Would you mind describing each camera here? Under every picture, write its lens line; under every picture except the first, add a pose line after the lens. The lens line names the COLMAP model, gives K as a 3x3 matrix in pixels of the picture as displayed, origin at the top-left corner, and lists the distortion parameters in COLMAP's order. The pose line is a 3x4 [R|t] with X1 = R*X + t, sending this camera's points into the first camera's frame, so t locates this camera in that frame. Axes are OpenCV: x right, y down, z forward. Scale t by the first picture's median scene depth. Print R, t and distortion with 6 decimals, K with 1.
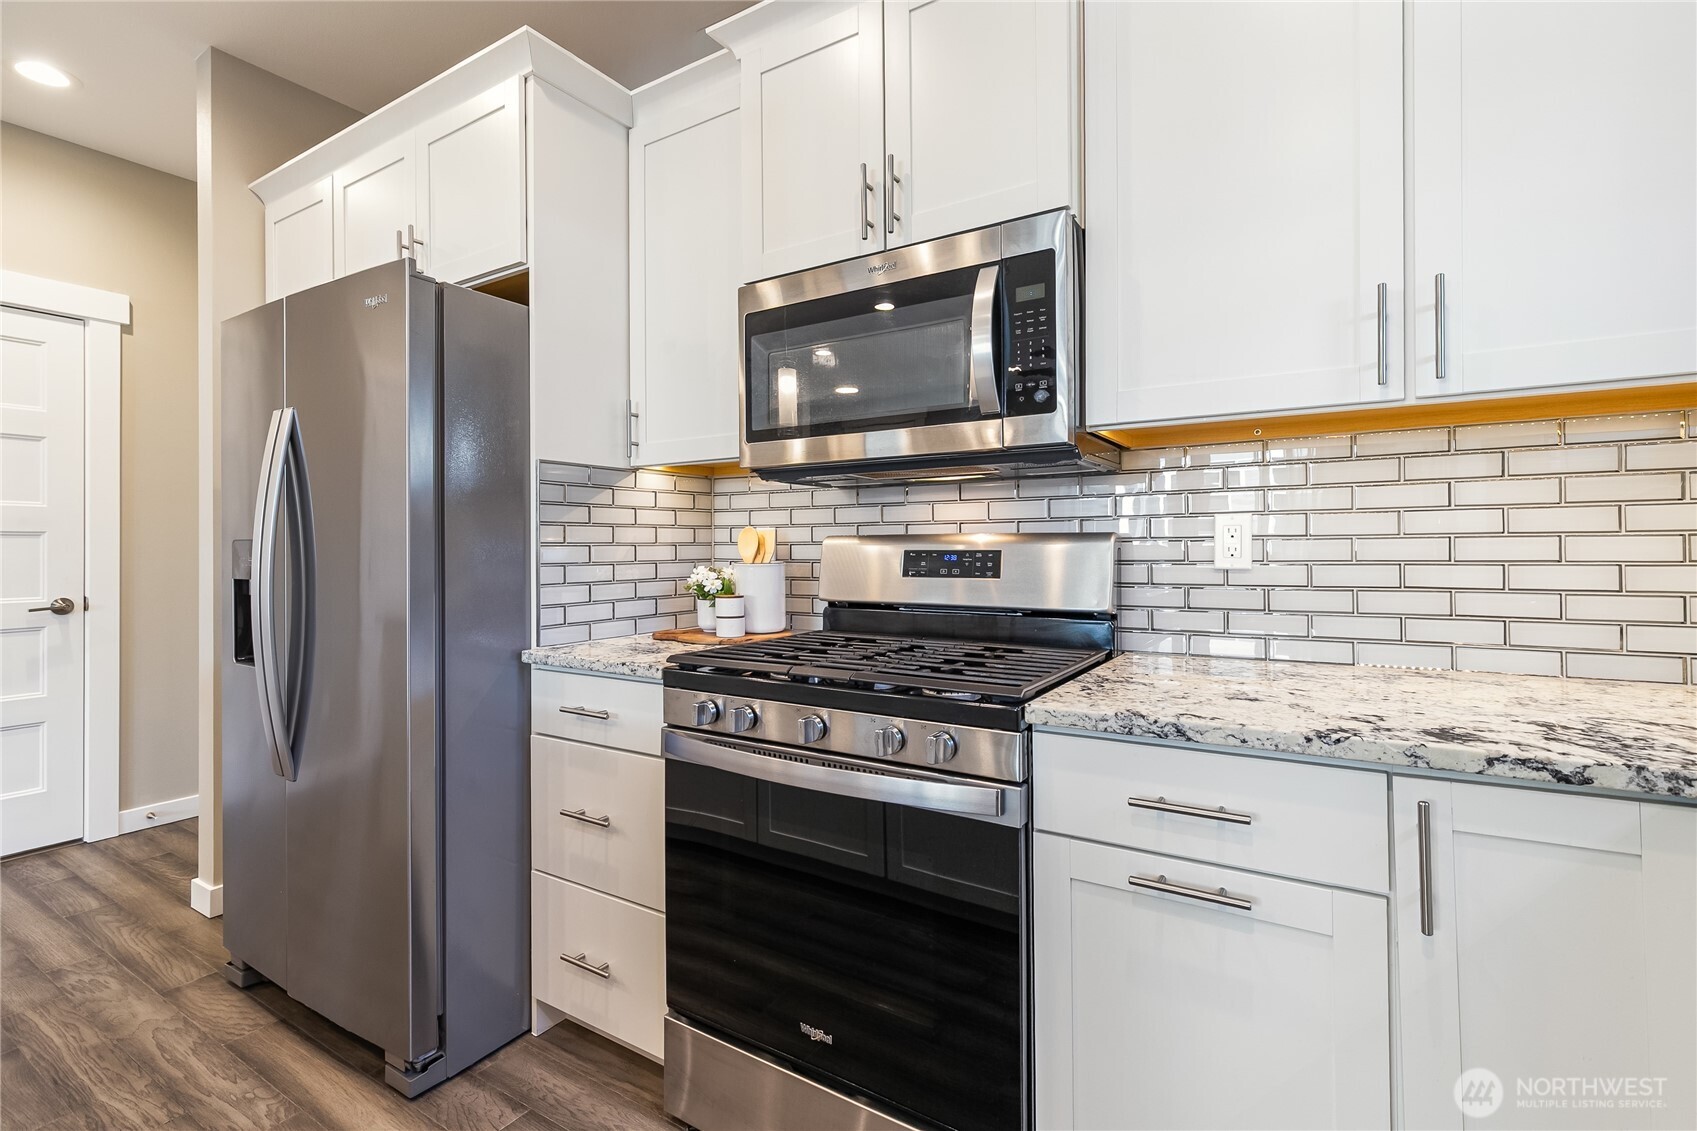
lens RADIAL K [[787.1, 0, 859.9], [0, 787.1, 542.6], [0, 0, 1]] dist [0.000558, -0.000472]
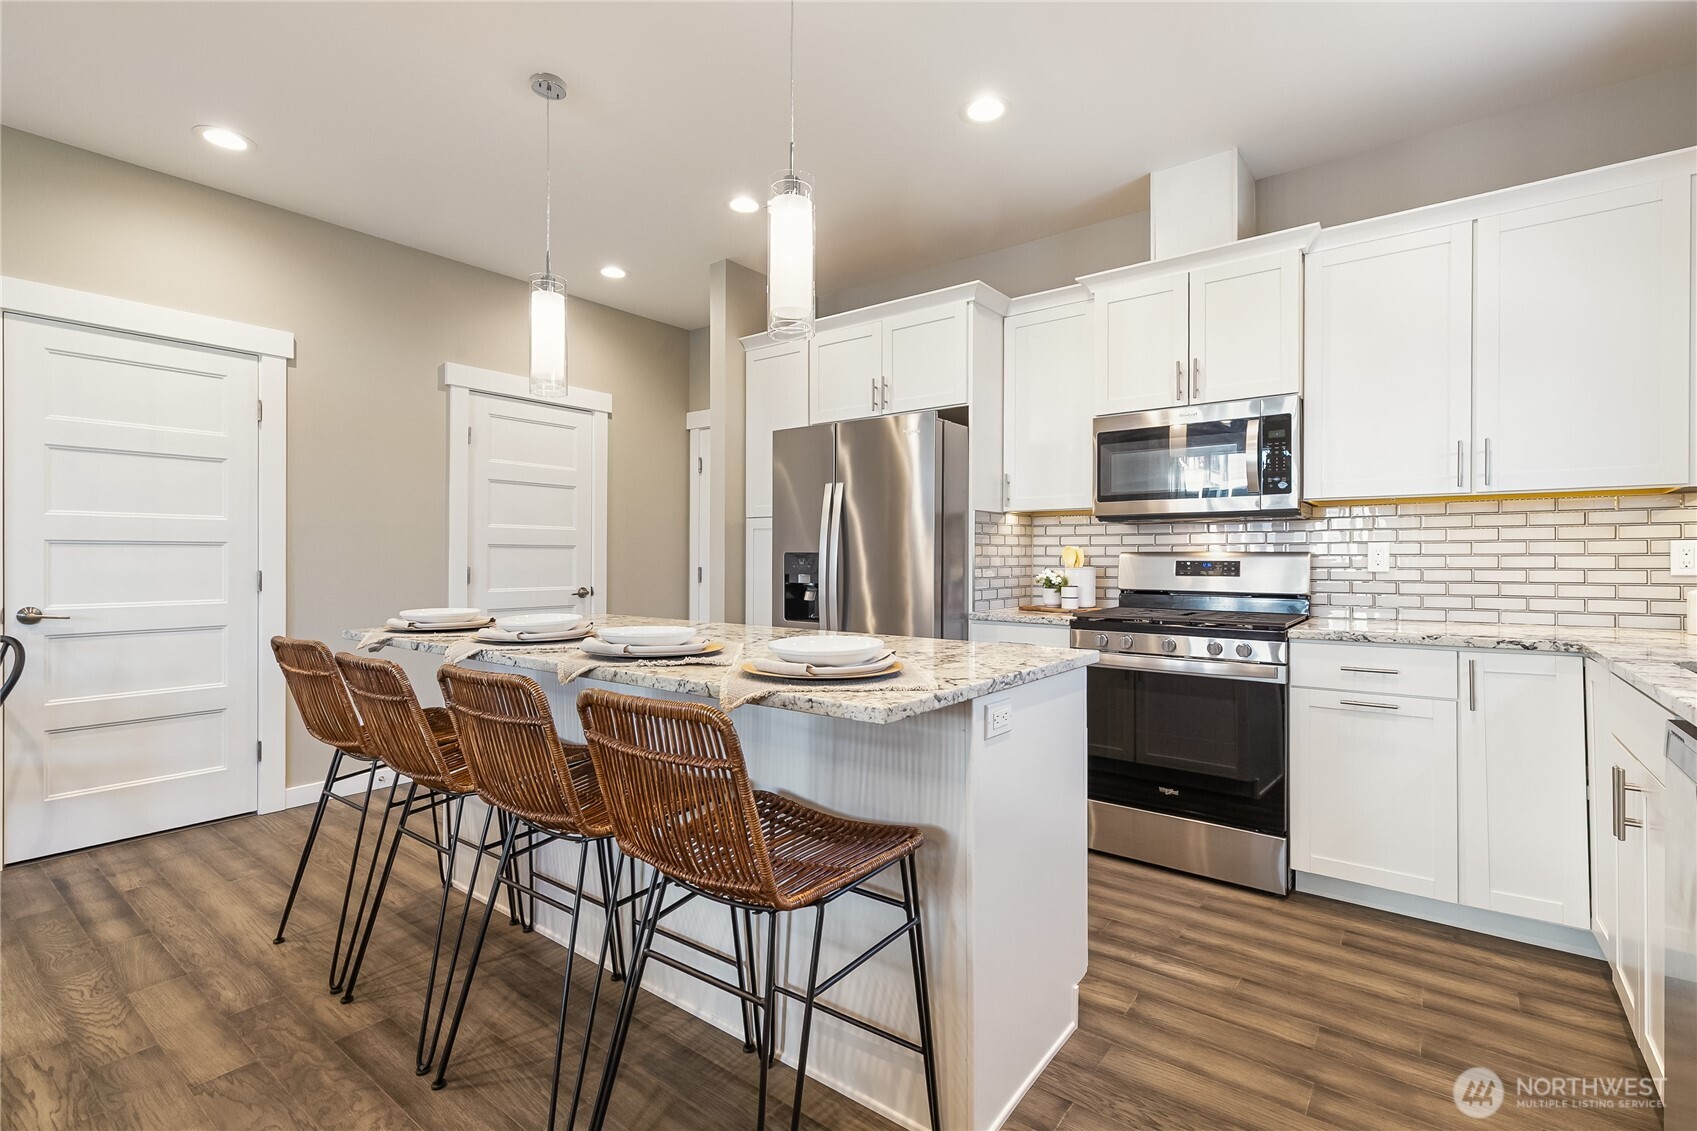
lens RADIAL K [[780.8, 0, 851.6], [0, 780.8, 561.6], [0, 0, 1]] dist [-0.003931, -0.000350]
pose [[0.994764, 0.007718, -0.101908, -0.593288], [-0.006996, 0.999948, 0.007435, 0.004031], [0.101960, -0.006683, 0.994766, -0.988532]]
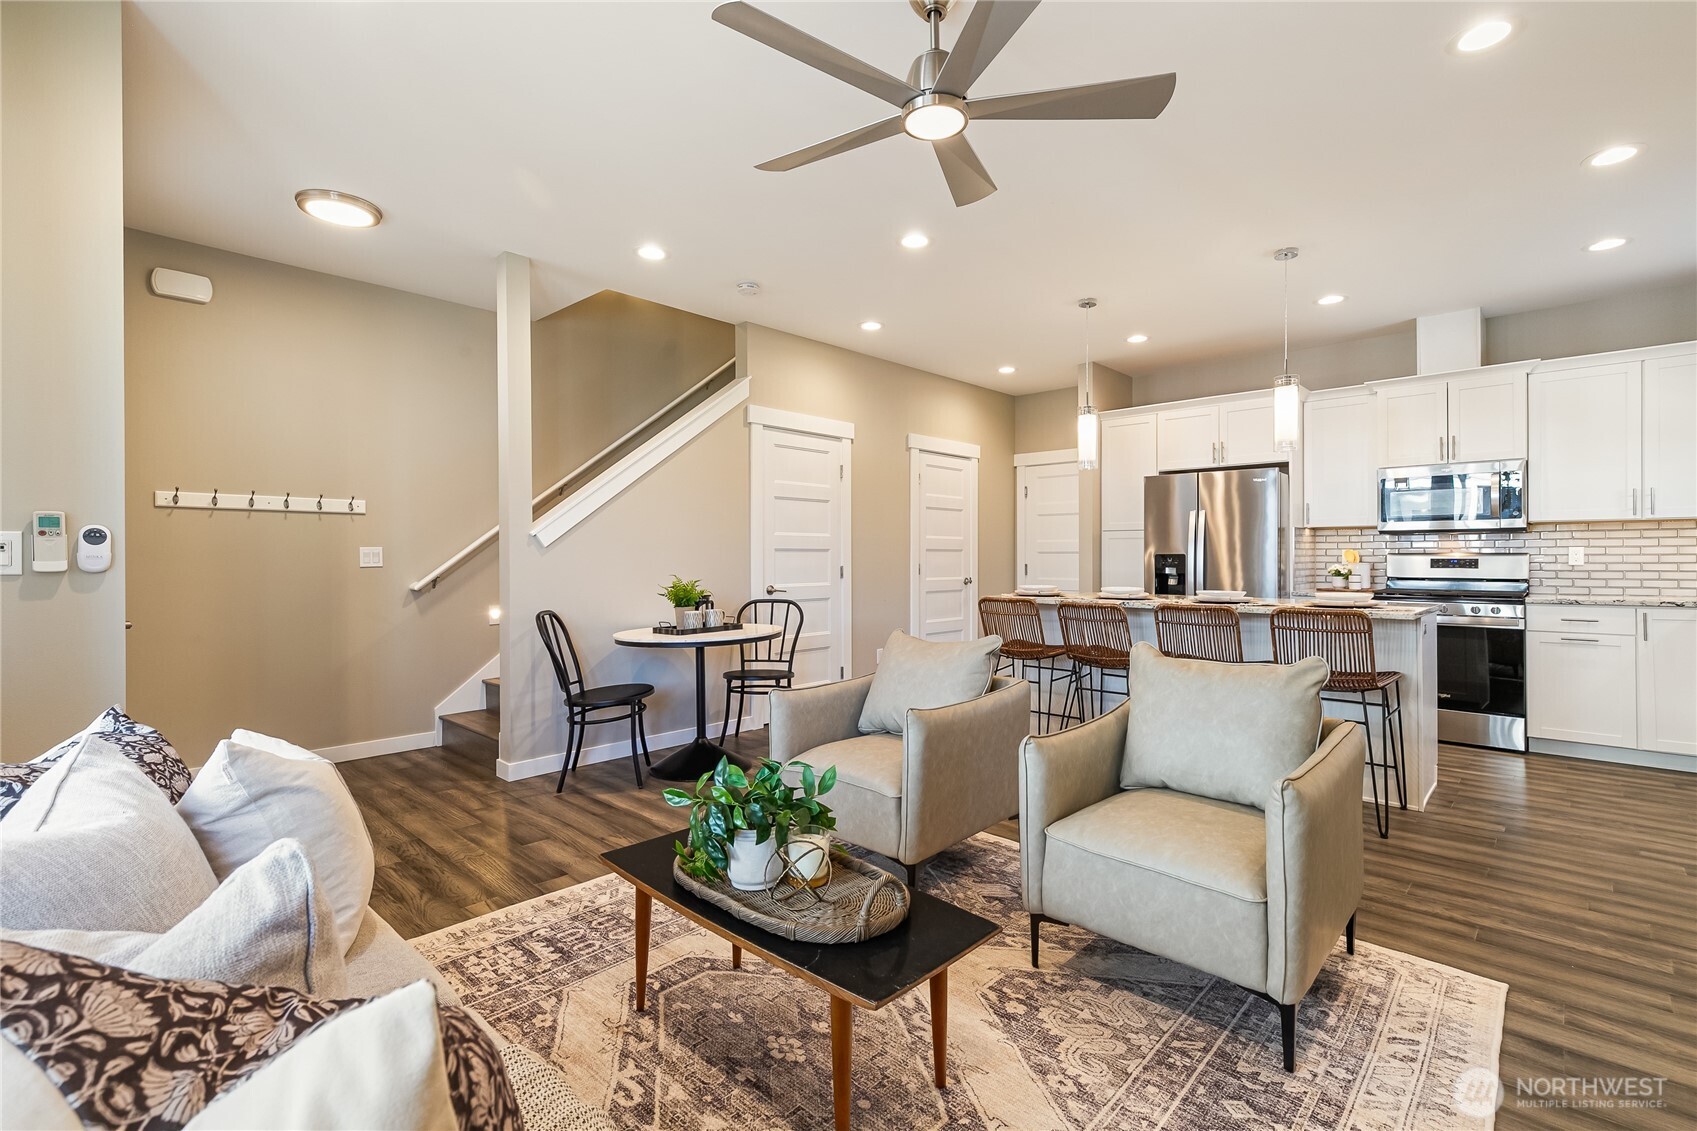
lens RADIAL K [[769.9, 0, 846.0], [0, 769.9, 556.8], [0, 0, 1]] dist [-0.000001, -0.000778]
pose [[0.977967, 0.003666, -0.208728, -1.692400], [-0.002825, 0.999987, 0.004327, -0.003575], [0.208741, -0.003642, 0.977964, -2.539210]]
